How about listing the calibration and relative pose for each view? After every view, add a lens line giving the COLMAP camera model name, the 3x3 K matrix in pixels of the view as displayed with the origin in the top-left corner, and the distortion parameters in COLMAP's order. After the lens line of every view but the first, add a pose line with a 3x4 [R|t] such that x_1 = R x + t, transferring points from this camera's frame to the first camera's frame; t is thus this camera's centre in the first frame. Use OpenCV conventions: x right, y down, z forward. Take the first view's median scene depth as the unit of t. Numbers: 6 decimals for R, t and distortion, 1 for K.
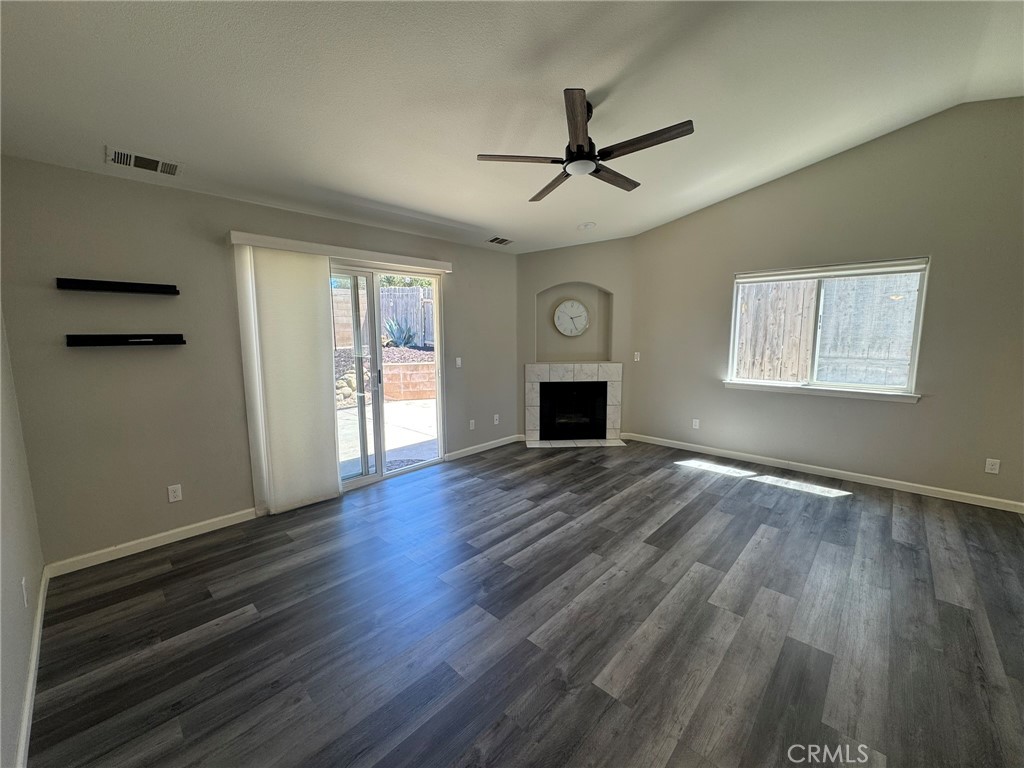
lens RADIAL K [[405.8, 0, 512.0], [0, 405.8, 384.0], [0, 0, 1]] dist [-0.003585, 0.000134]
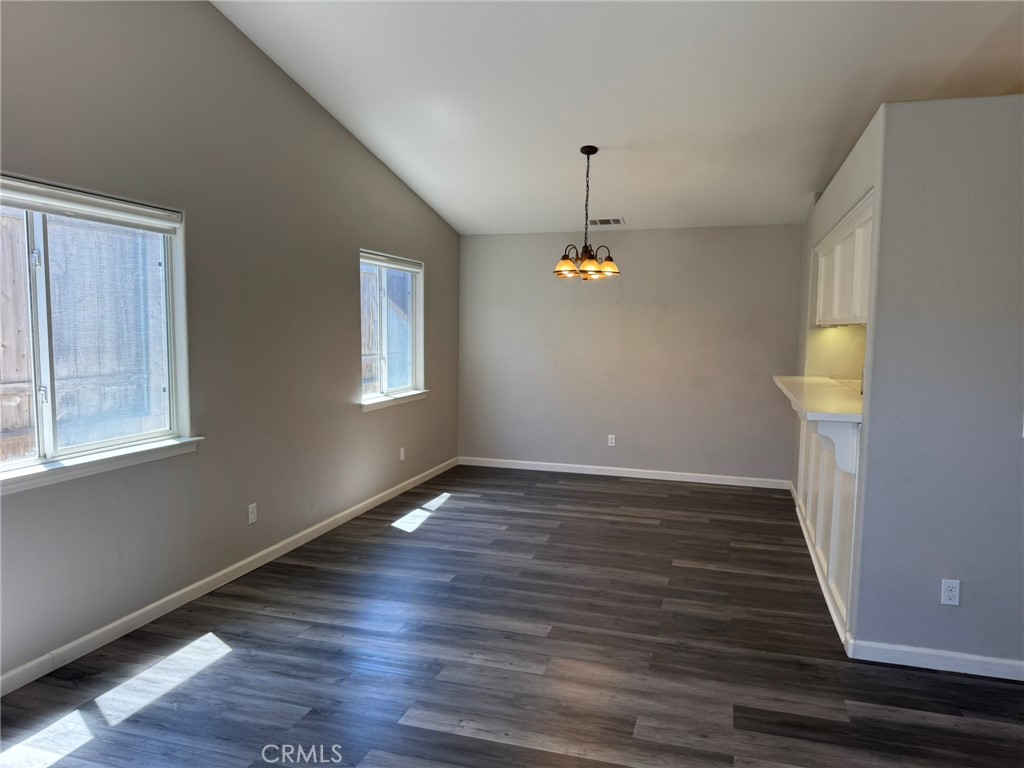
lens RADIAL K [[721.4, 0, 512.0], [0, 721.4, 384.0], [0, 0, 1]] dist [0.109283, -0.171669]
pose [[-0.445656, -0.073467, 0.892185, -0.195282], [0.106355, 0.985223, 0.134253, -0.151498], [-0.888864, 0.154720, -0.431257, 1.053513]]
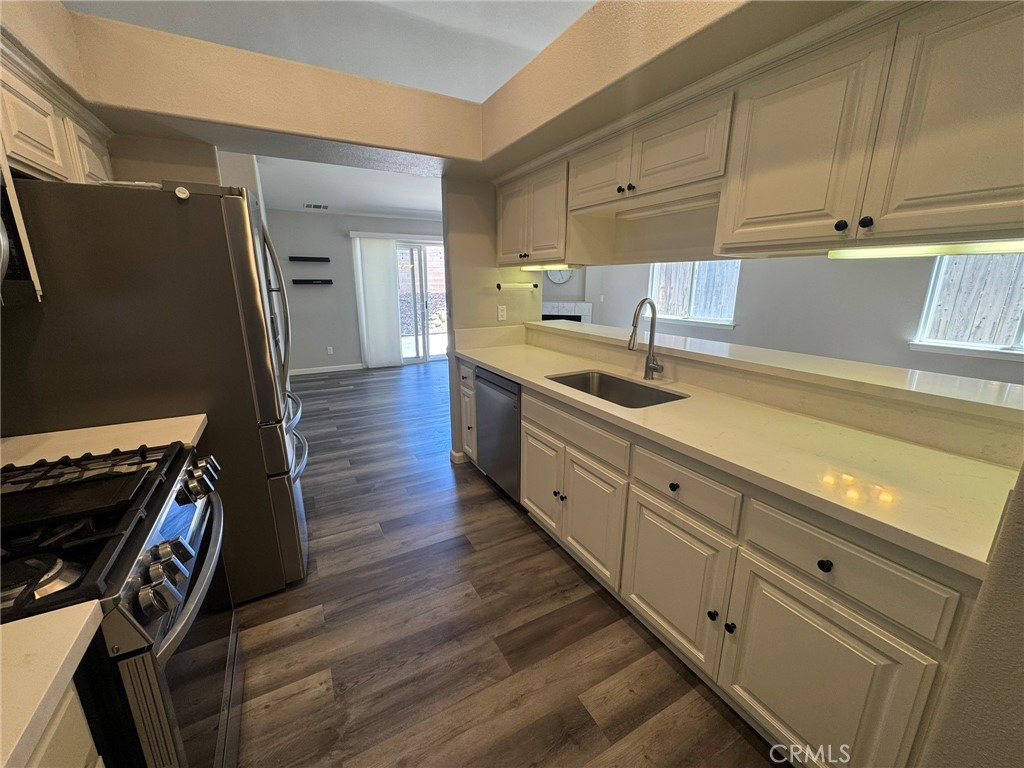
lens RADIAL K [[405.8, 0, 512.0], [0, 405.8, 384.0], [0, 0, 1]] dist [-0.003585, 0.000134]
pose [[0.952754, 0.082229, -0.292400, 0.692873], [-0.045872, 0.990570, 0.129099, 0.093752], [0.300258, -0.109587, 0.947542, -0.735552]]
